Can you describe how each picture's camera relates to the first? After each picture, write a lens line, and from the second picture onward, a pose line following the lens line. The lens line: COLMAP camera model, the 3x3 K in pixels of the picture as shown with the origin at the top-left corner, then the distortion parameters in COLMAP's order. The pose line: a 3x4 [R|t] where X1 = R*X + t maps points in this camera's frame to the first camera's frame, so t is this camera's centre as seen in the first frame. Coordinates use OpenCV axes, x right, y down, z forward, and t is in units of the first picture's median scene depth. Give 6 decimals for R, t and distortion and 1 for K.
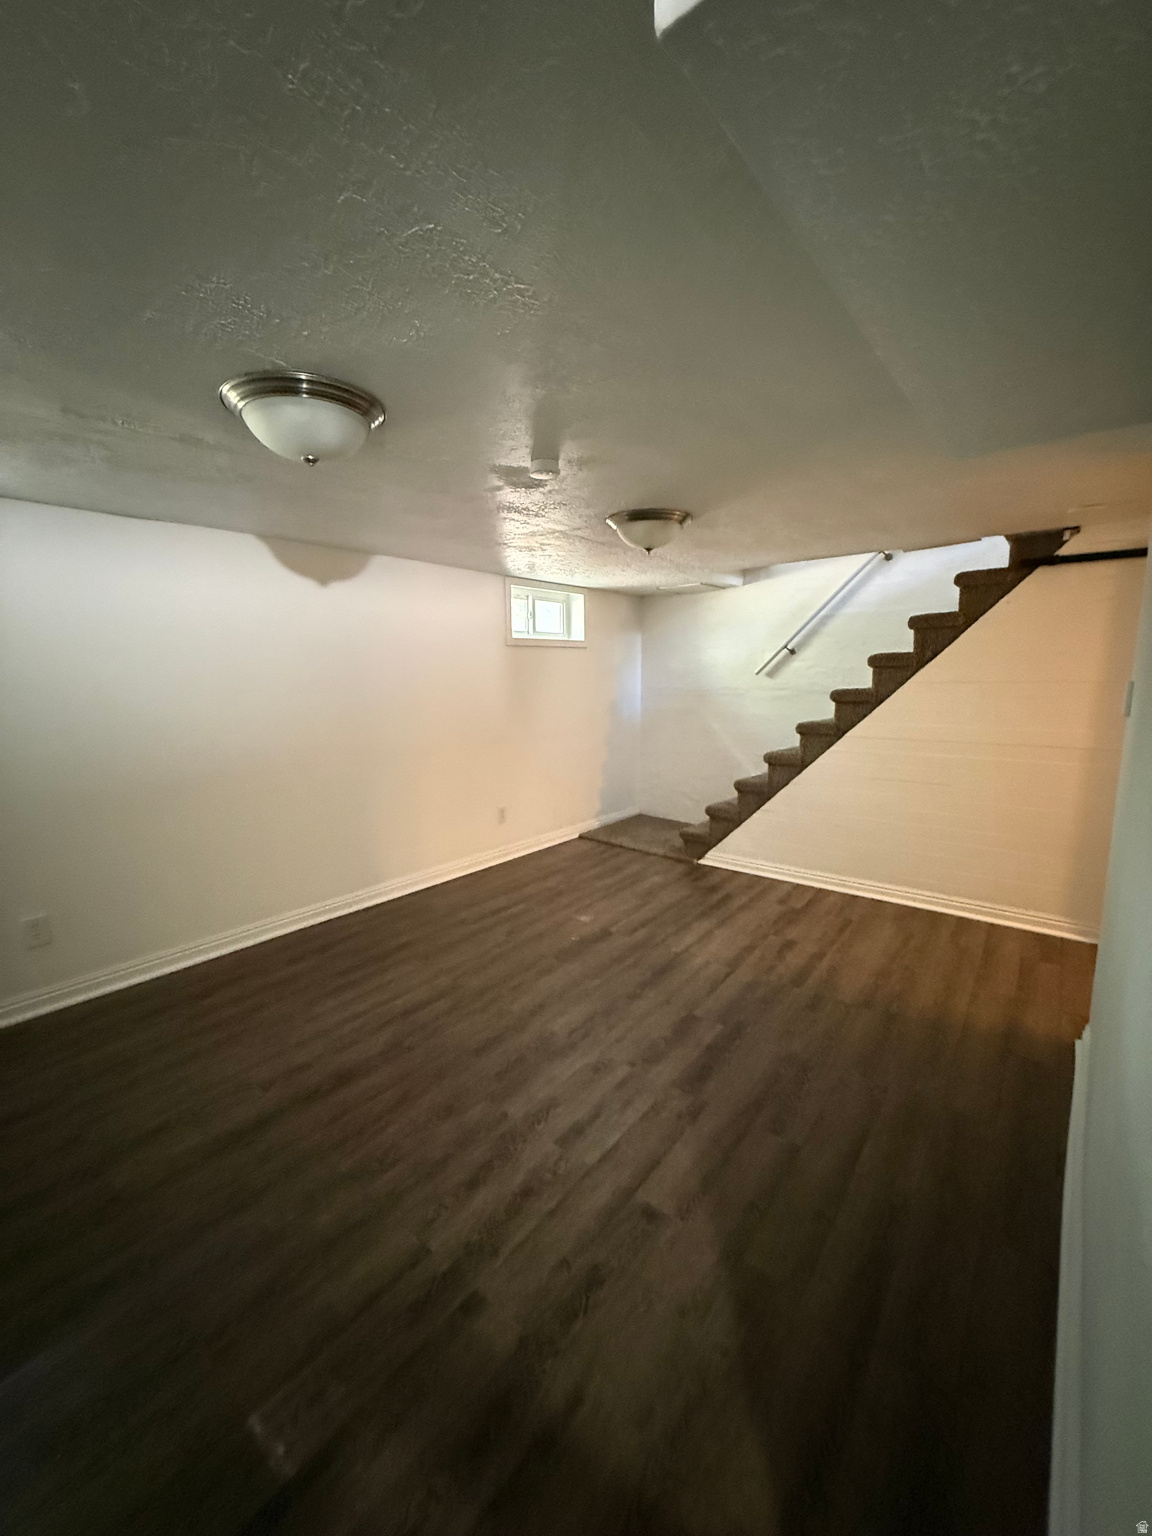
lens RADIAL K [[611.1, 0, 576.9], [0, 611.1, 764.7], [0, 0, 1]] dist [-0.008058, 0.001584]
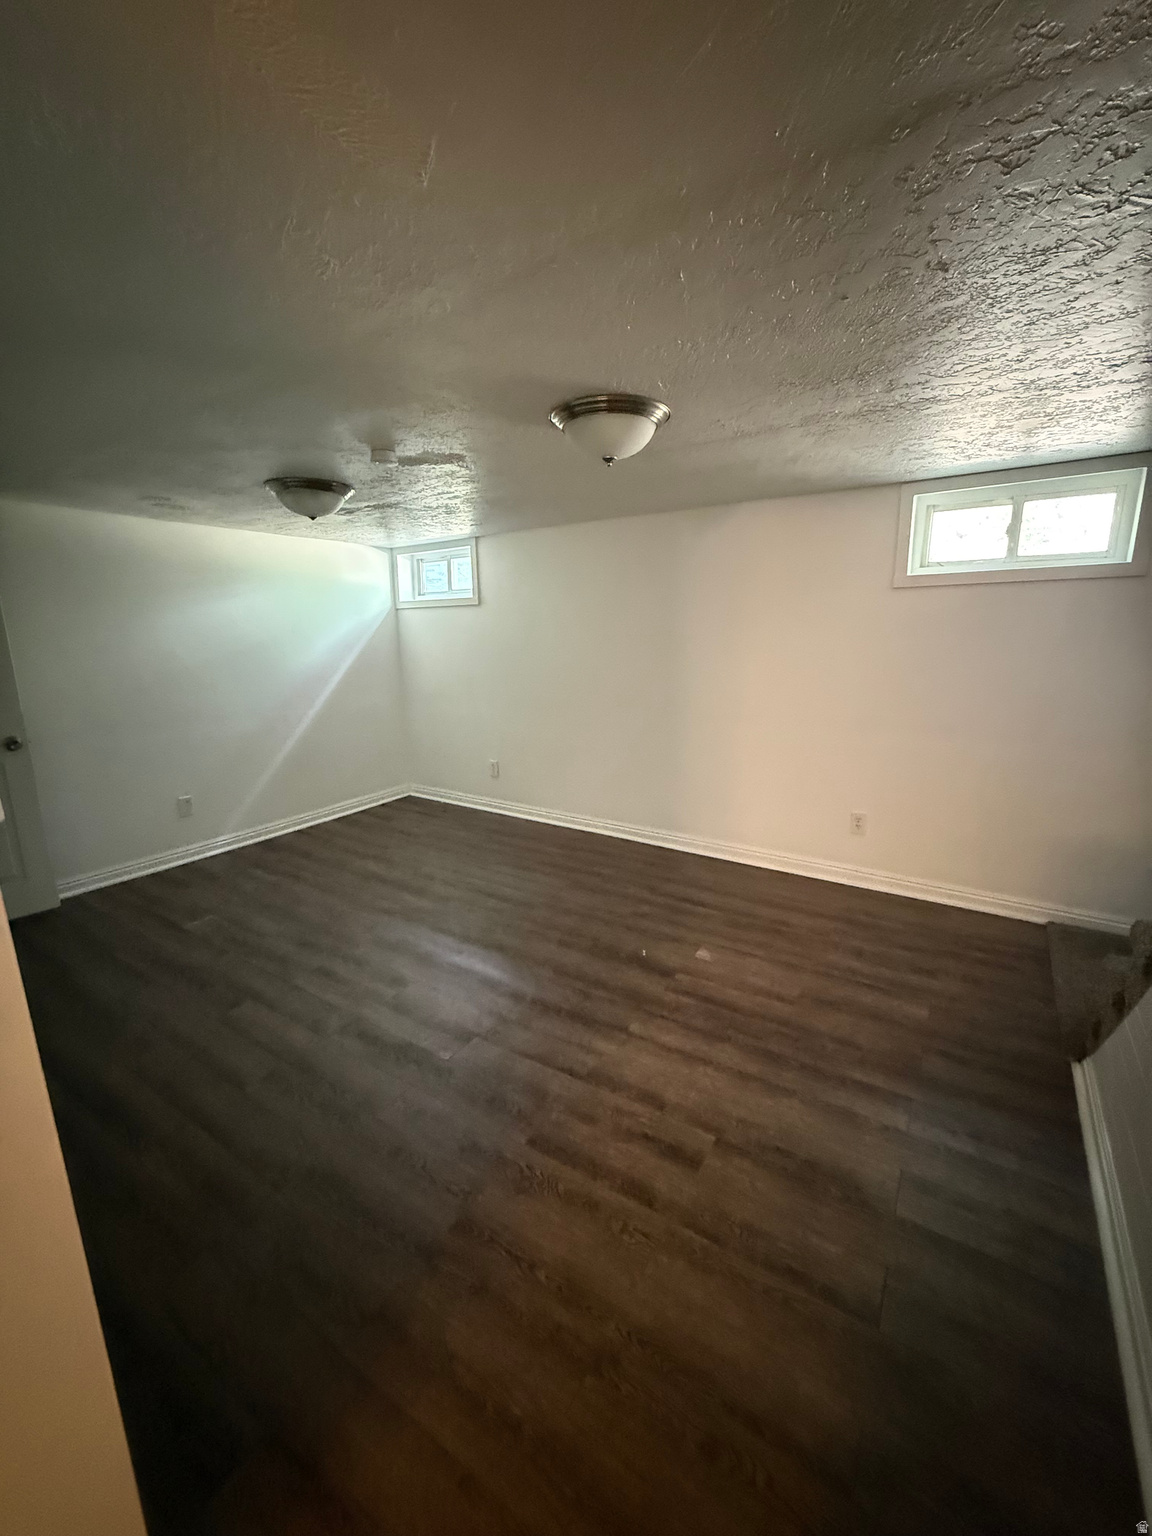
lens RADIAL K [[611.1, 0, 576.7], [0, 611.1, 768.7], [0, 0, 1]] dist [-0.008058, 0.001584]
pose [[0.098896, 0.227679, -0.968701, 0.727581], [-0.139589, 0.967022, 0.213033, -0.123329], [0.985259, 0.114152, 0.127416, 0.754912]]
